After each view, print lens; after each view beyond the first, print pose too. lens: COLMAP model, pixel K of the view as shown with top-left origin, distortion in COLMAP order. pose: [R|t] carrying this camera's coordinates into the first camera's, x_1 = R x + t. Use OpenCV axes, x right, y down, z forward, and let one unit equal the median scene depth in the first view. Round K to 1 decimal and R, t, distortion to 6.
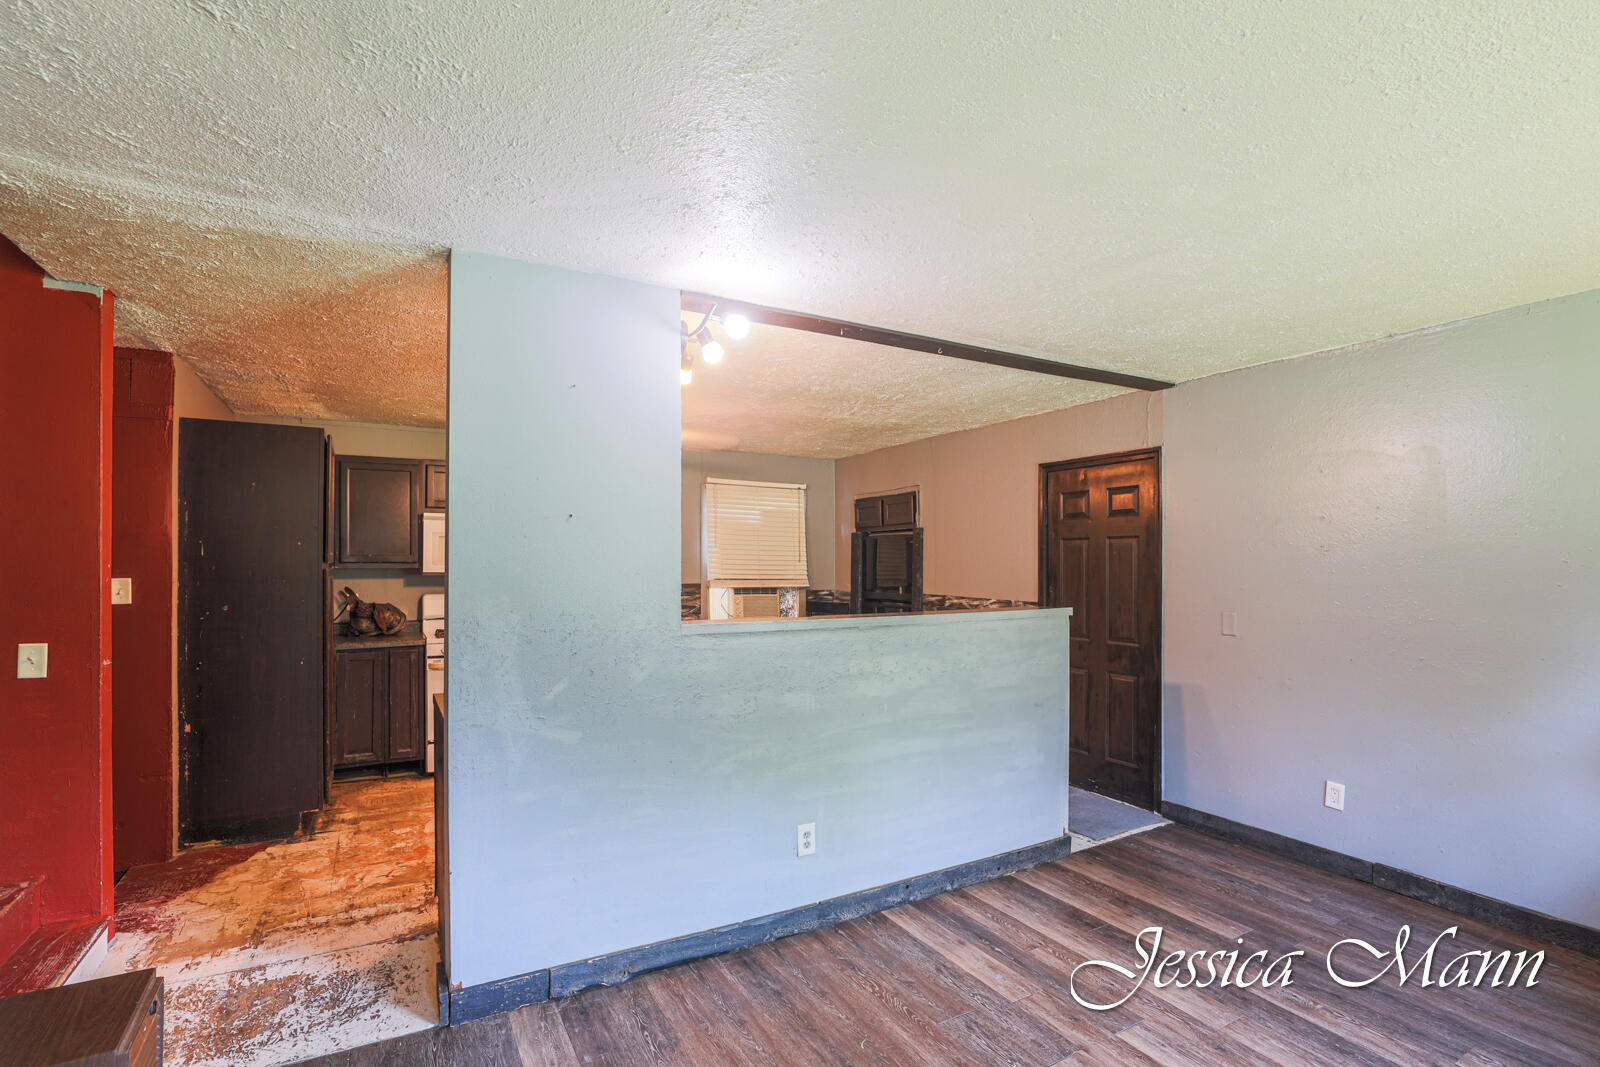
lens RADIAL K [[757.1, 0, 800.0], [0, 757.1, 533.5], [0, 0, 1]] dist [-0.003245, -0.000229]
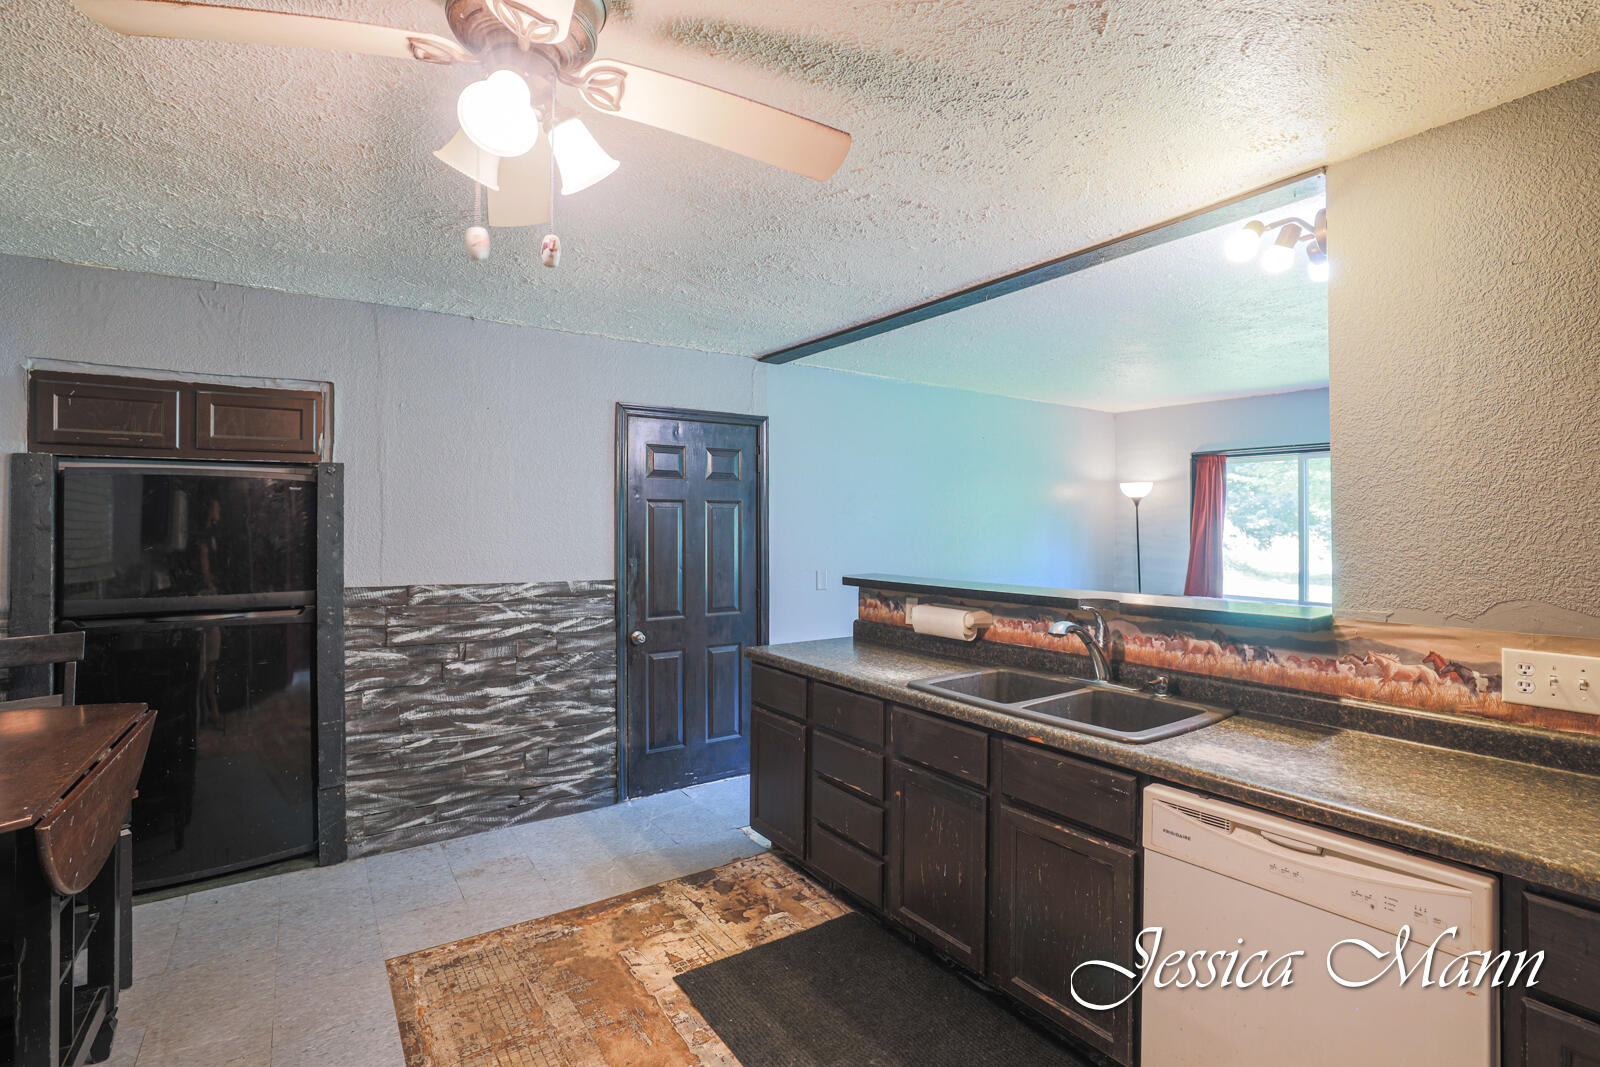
lens RADIAL K [[757.1, 0, 800.0], [0, 757.1, 533.5], [0, 0, 1]] dist [-0.003245, -0.000229]
pose [[-0.065144, -0.002298, 0.997873, -0.415268], [-0.035007, 0.999387, 0.000016, 0.031685], [-0.997262, -0.034931, -0.065185, 0.753009]]
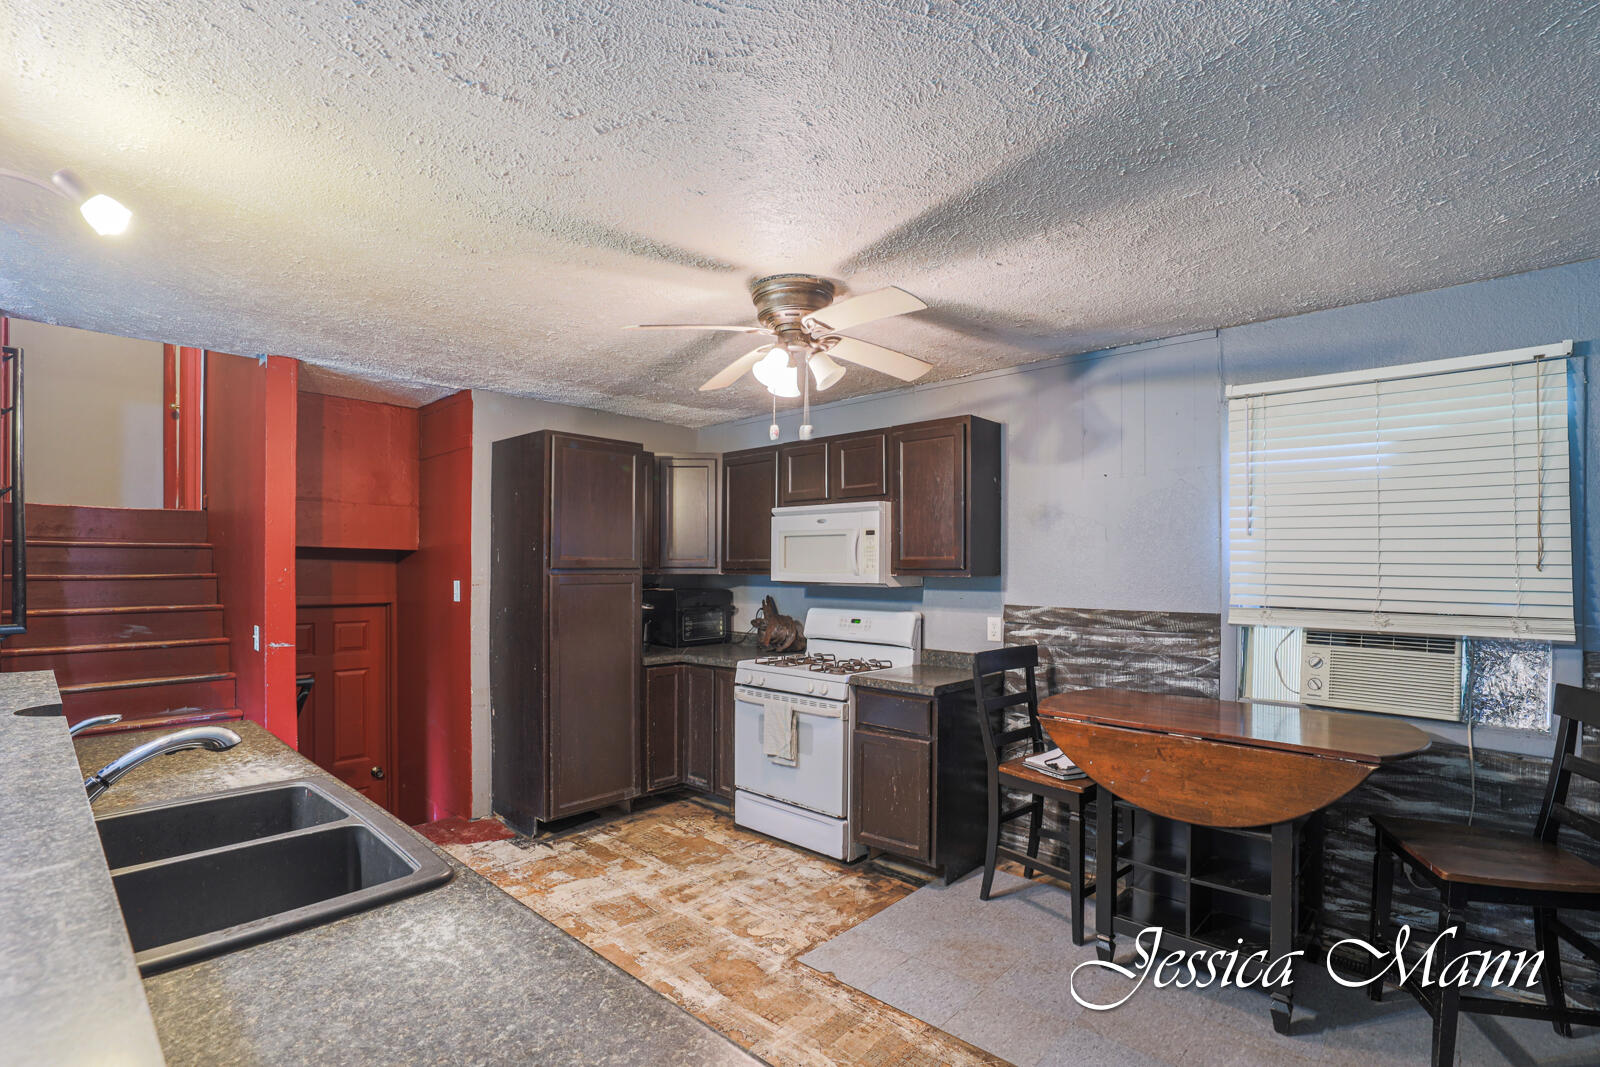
lens RADIAL K [[757.1, 0, 800.0], [0, 757.1, 533.5], [0, 0, 1]] dist [-0.003245, -0.000229]
pose [[0.295307, -0.045207, -0.954332, 0.274717], [0.032474, 0.998778, -0.037264, 0.028343], [0.954850, -0.019987, 0.296414, 0.691720]]
